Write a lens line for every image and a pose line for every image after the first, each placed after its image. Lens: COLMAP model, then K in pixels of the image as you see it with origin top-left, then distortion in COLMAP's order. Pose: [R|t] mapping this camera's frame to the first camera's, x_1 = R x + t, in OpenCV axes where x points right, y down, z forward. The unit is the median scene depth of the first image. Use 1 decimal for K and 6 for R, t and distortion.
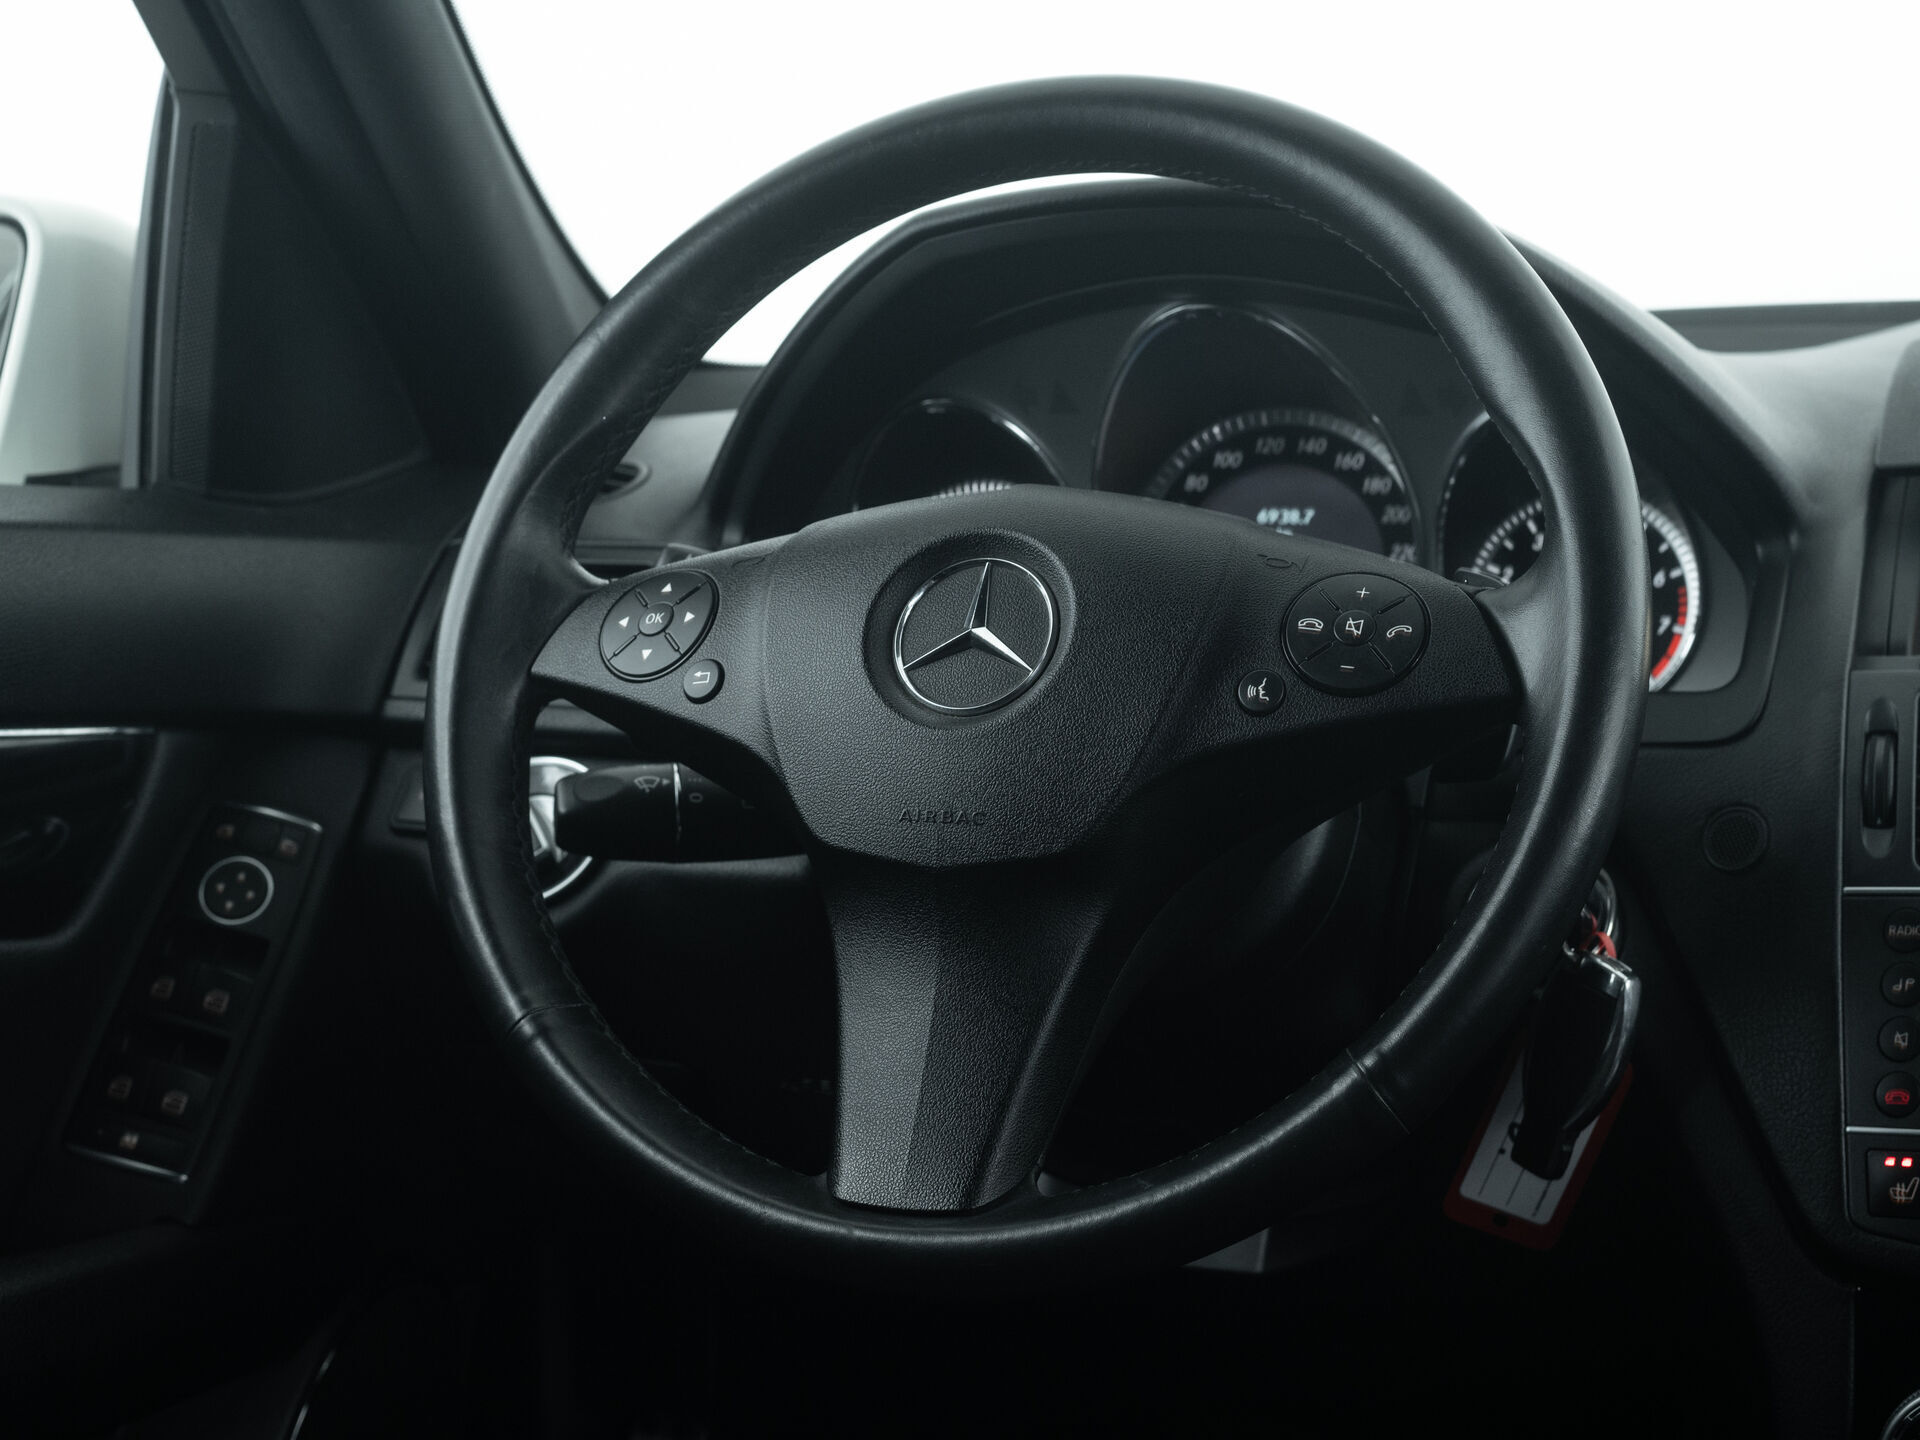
lens RADIAL K [[3153.3, 0, 1029.0], [0, 3153.3, 689.6], [0, 0, 1]] dist [0.026738, -0.998313]
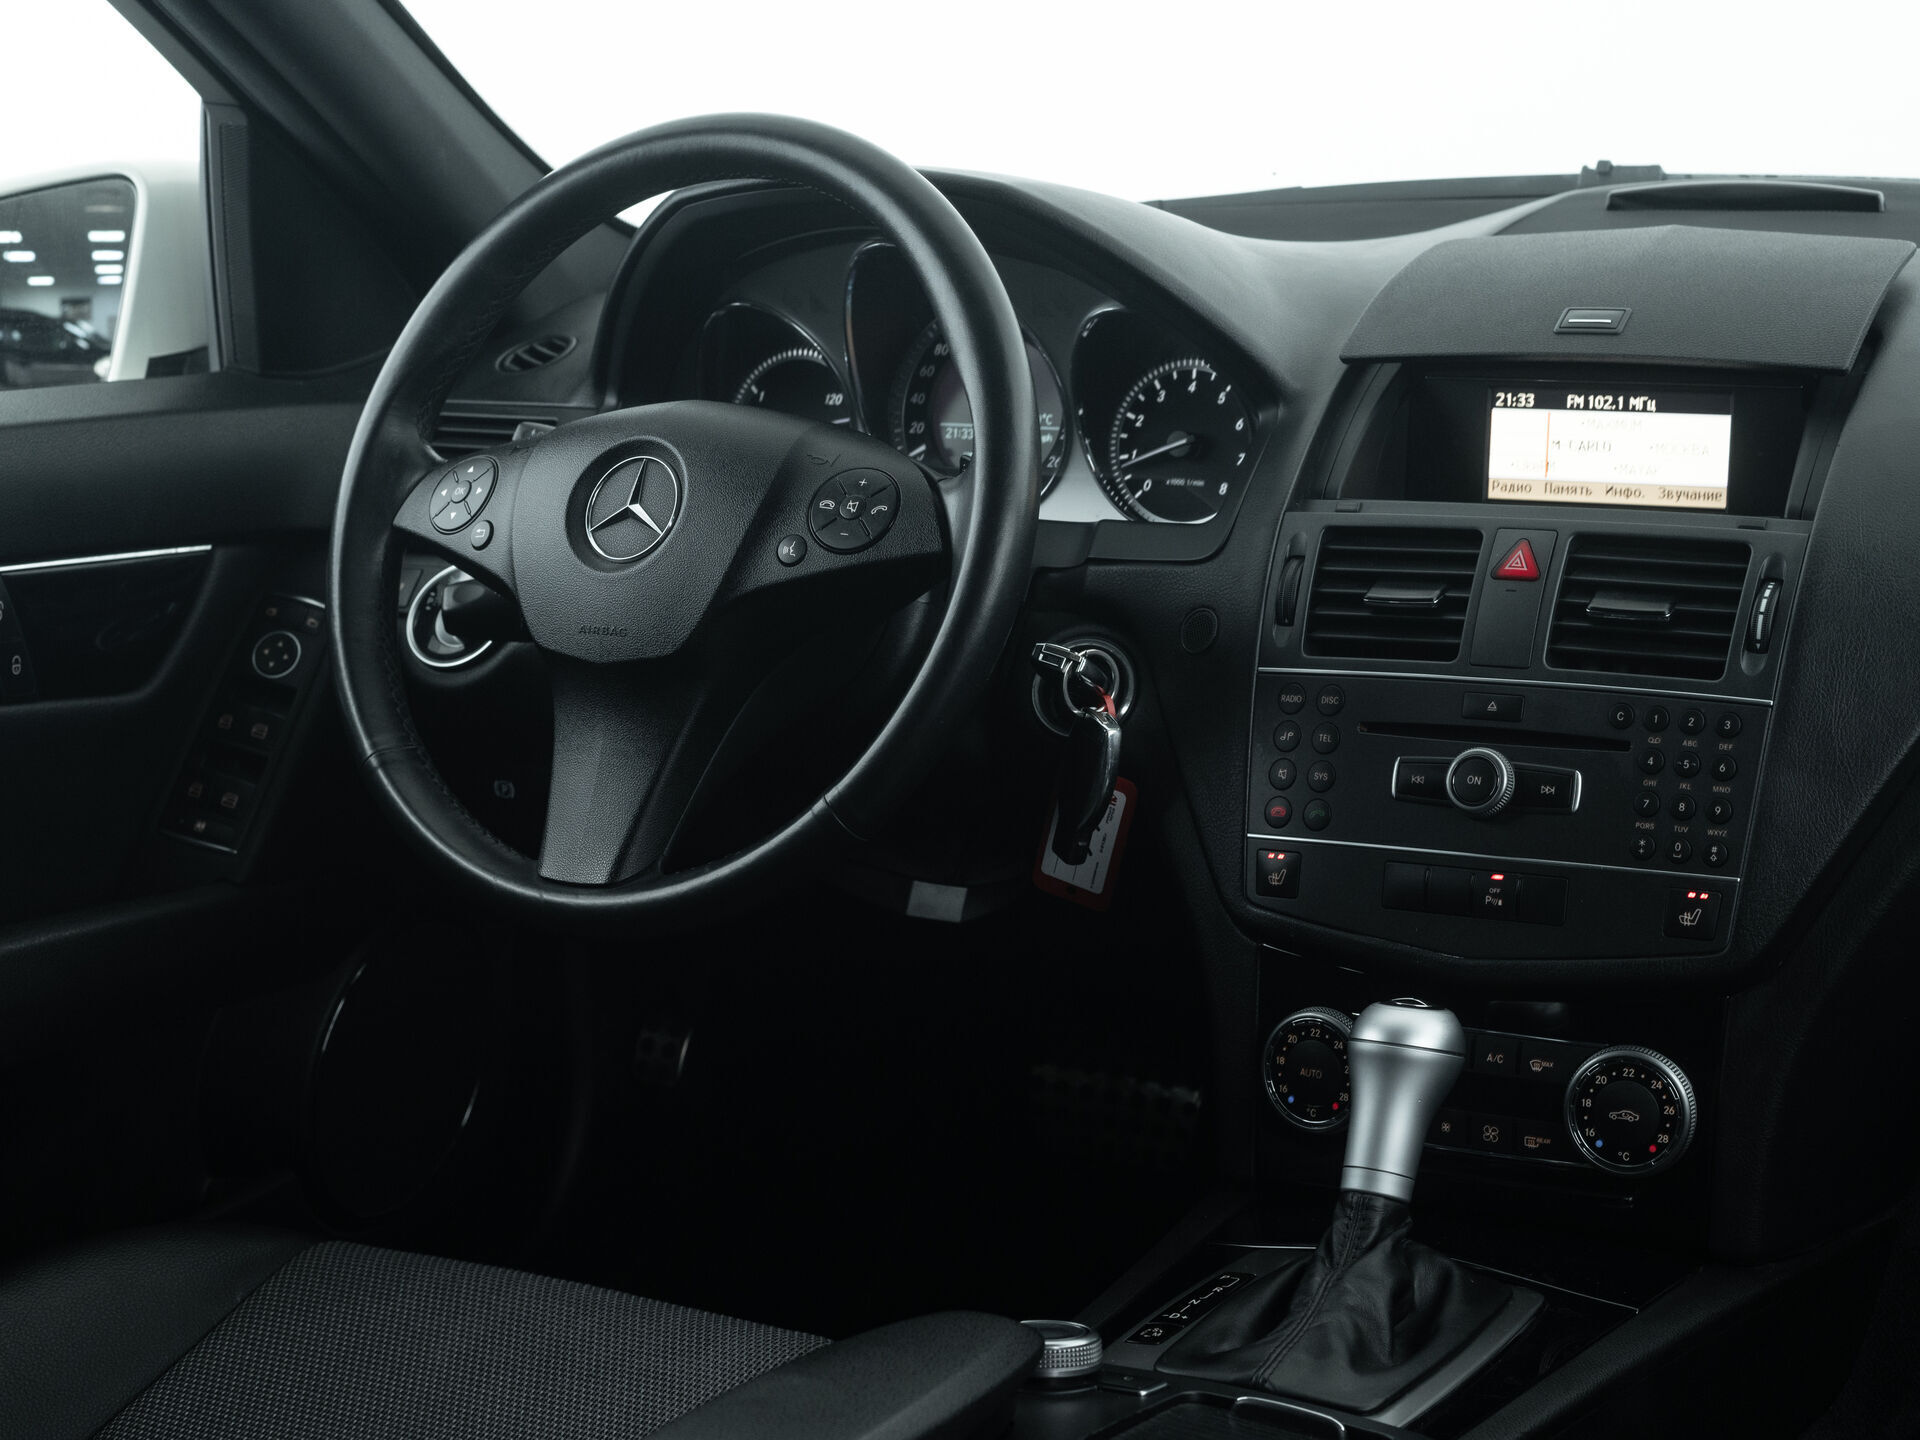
lens RADIAL K [[3263.1, 0, 960.0], [0, 3263.1, 720.0], [0, 0, 1]] dist [-0.145827, 0.206220]
pose [[0.980537, 0.002603, -0.196316, 0.409510], [0.022035, 0.992136, 0.123211, -0.097183], [0.195092, -0.125139, 0.972769, -0.466083]]
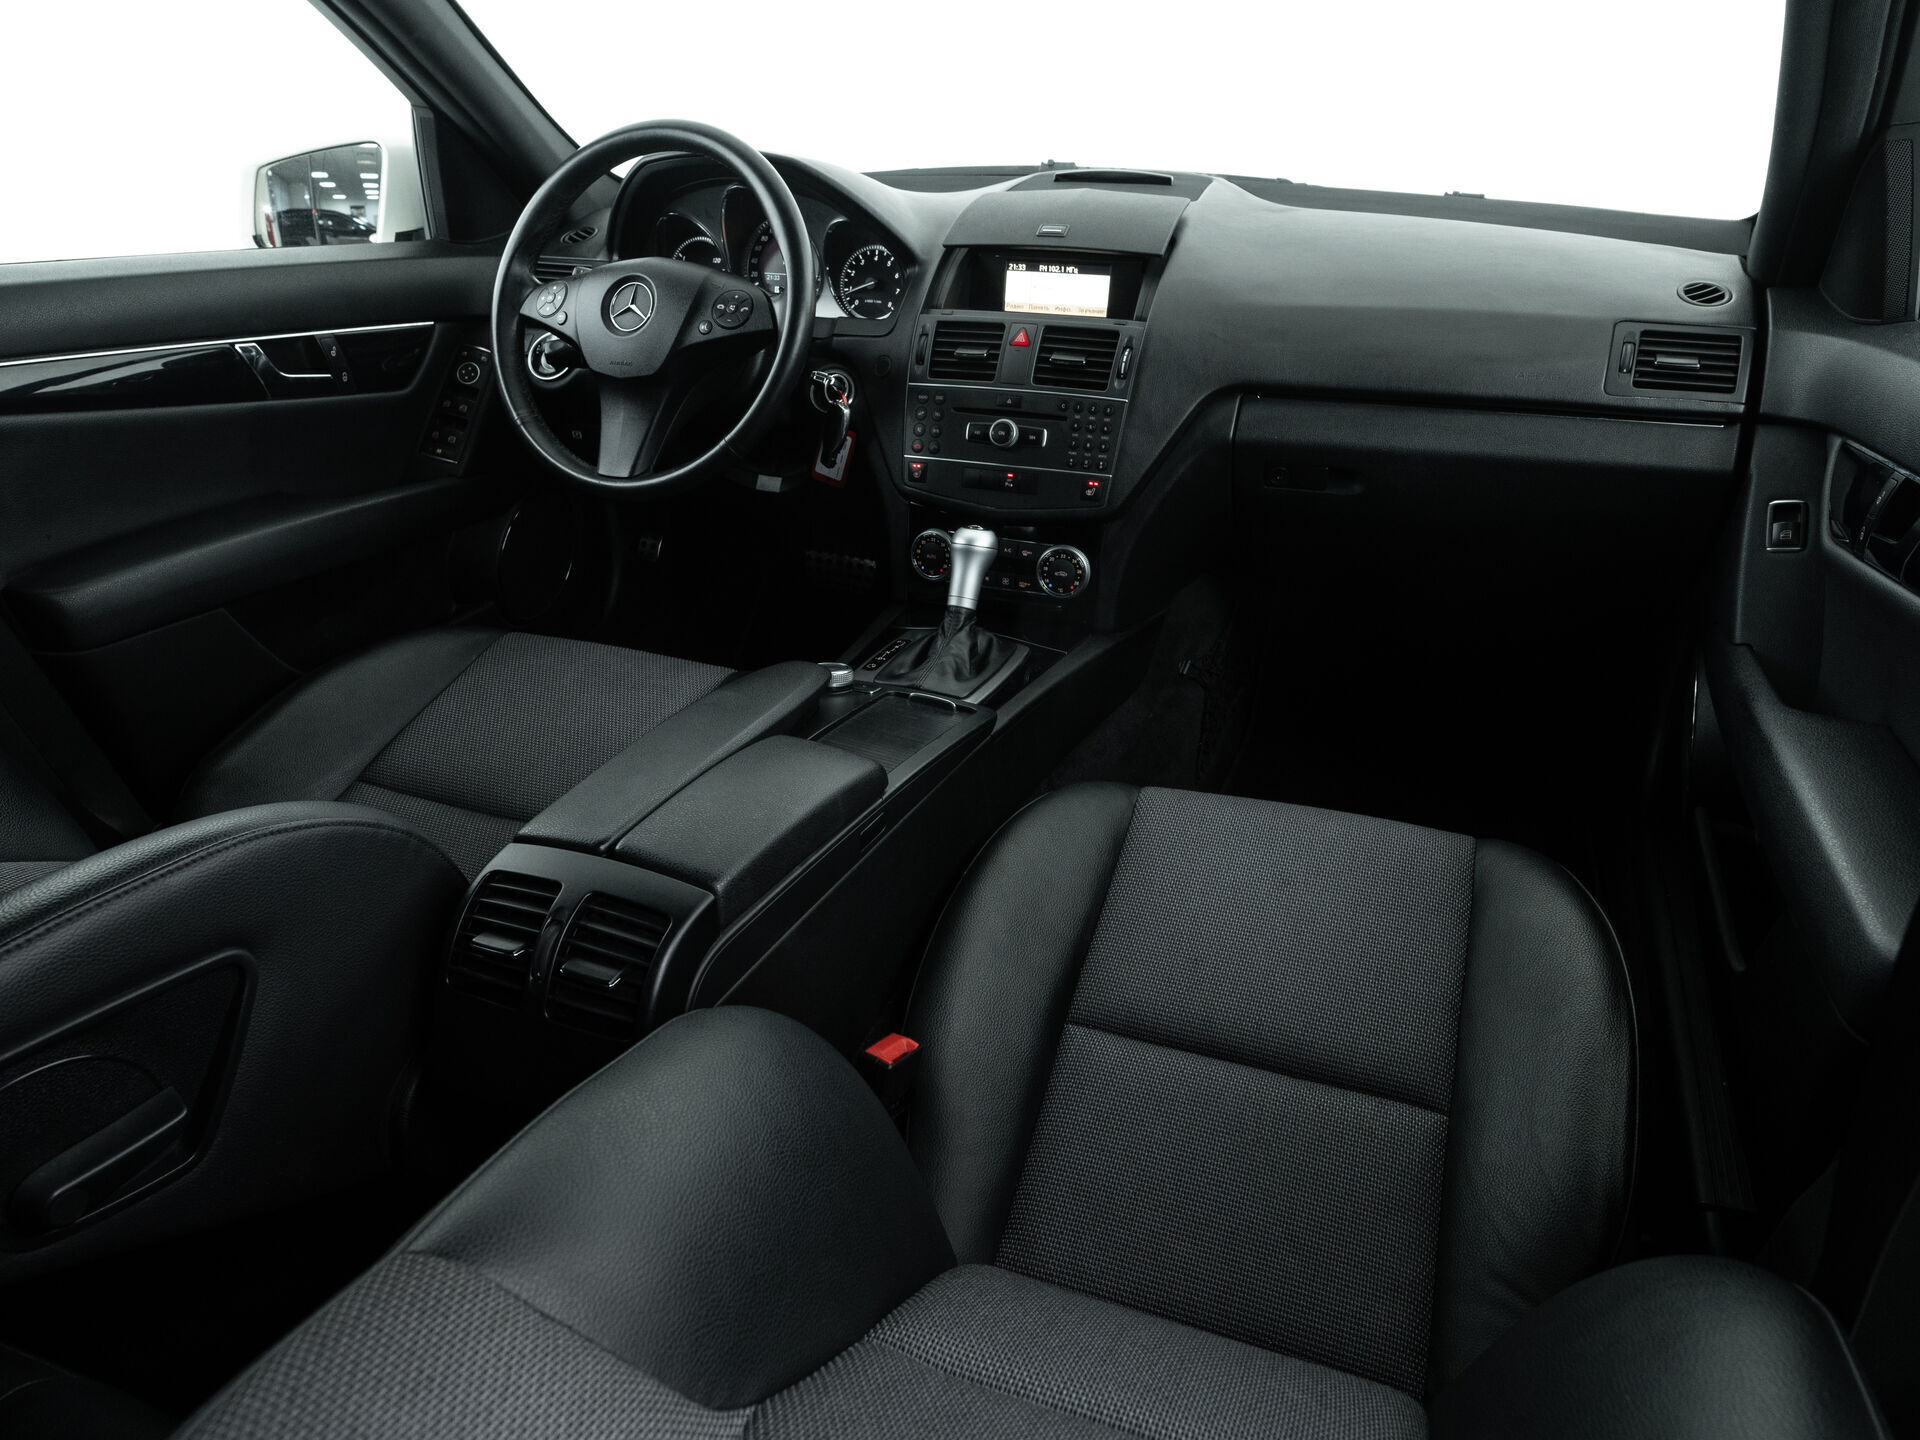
lens RADIAL K [[1247.2, 0, 960.0], [0, 1247.2, 720.0], [0, 0, 1]] dist [-0.026524, -0.002774]
pose [[0.999285, 0.020869, -0.031542, 0.356675], [-0.008019, 0.931931, 0.362546, -0.082644], [0.036961, -0.362034, 0.931432, -0.362609]]
